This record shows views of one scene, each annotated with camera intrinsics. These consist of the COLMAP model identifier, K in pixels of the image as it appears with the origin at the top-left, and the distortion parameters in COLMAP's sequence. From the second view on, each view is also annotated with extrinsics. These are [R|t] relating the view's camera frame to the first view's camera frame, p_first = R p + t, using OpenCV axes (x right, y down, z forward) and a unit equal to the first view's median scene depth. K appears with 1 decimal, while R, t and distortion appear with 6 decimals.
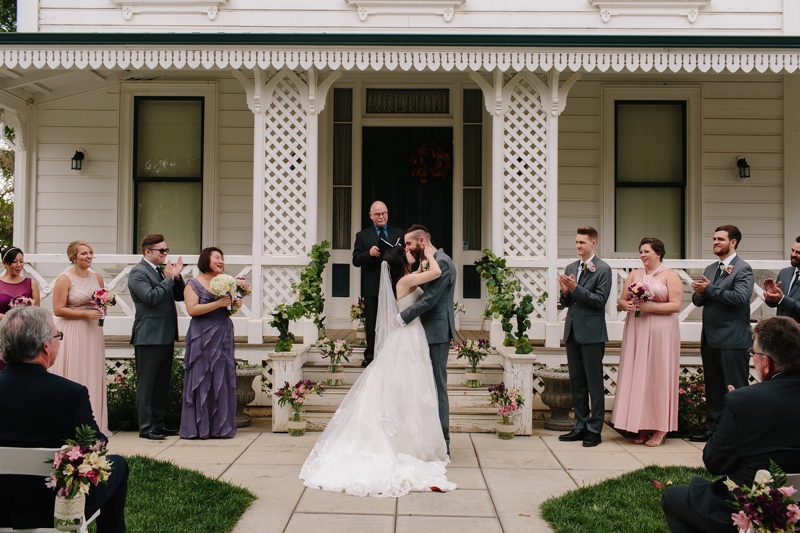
lens RADIAL K [[744.7, 0, 400.0], [0, 744.7, 266.5], [0, 0, 1]] dist [0.008812, 0.000704]
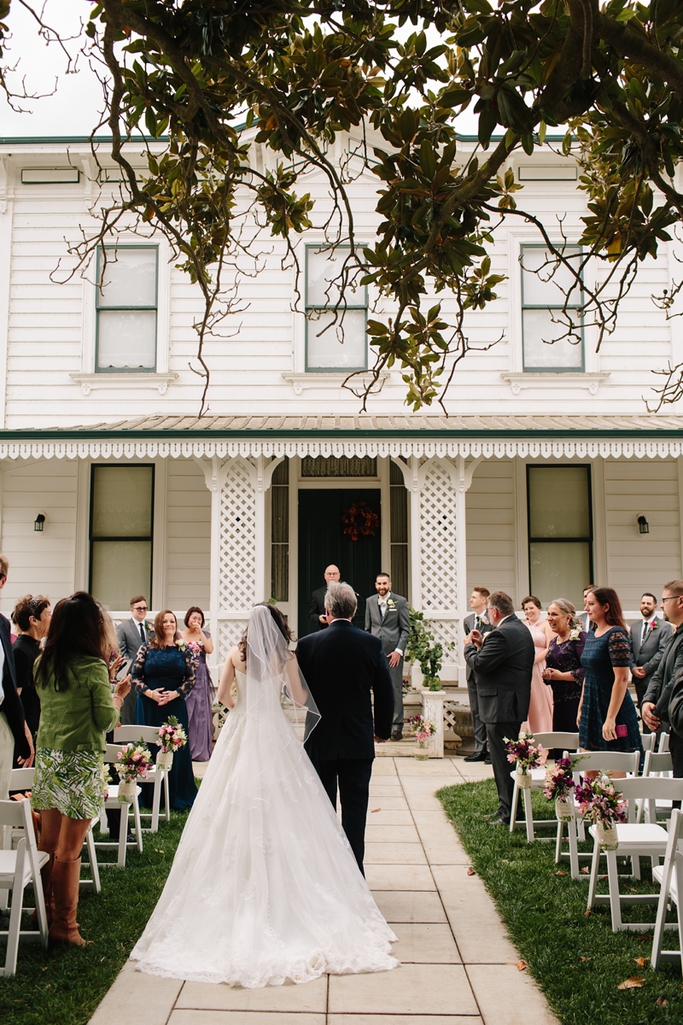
lens RADIAL K [[1165.3, 0, 328.4], [0, 1165.3, 470.2], [0, 0, 1]] dist [-0.004145, -0.008655]
pose [[0.999956, -0.008848, 0.002991, -0.013298], [0.009117, 0.994244, -0.106753, -0.038304], [-0.002029, 0.106776, 0.994281, -0.866918]]
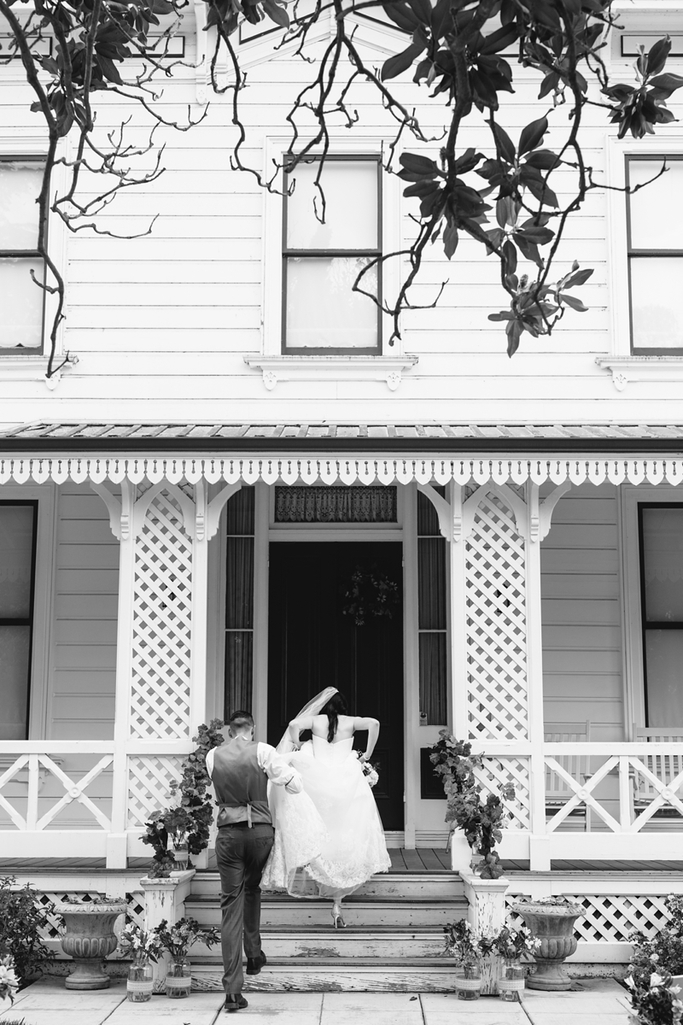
lens RADIAL K [[1564.7, 0, 350.0], [0, 1564.7, 466.3], [0, 0, 1]] dist [-0.007557, 0.017602]
pose [[0.999975, -0.006123, 0.003550, 0.022501], [0.006615, 0.986936, -0.160977, -0.031295], [-0.002518, 0.160996, 0.986952, -0.509944]]
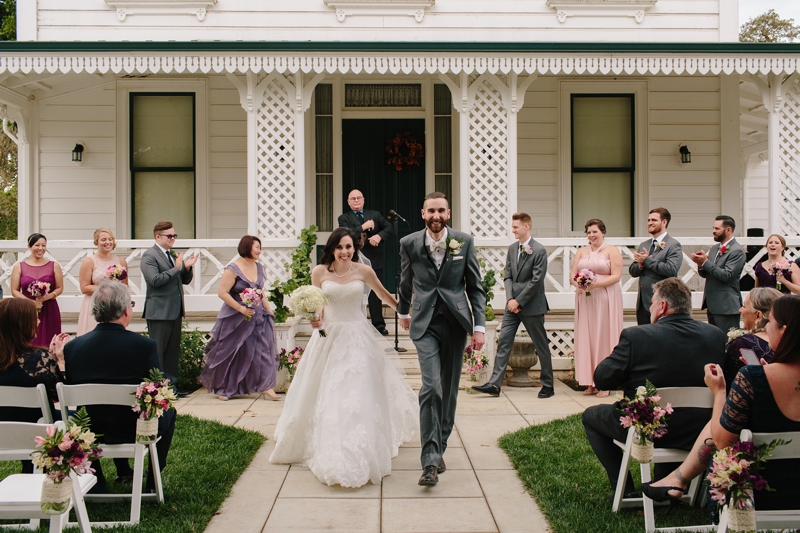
lens RADIAL K [[789.9, 0, 405.0], [0, 789.9, 263.1], [0, 0, 1]] dist [0.009975, -0.011907]
pose [[0.999051, -0.014736, 0.040995, -0.010882], [0.013823, 0.999652, 0.022451, -0.001948], [-0.041312, -0.021863, 0.998907, -0.199918]]
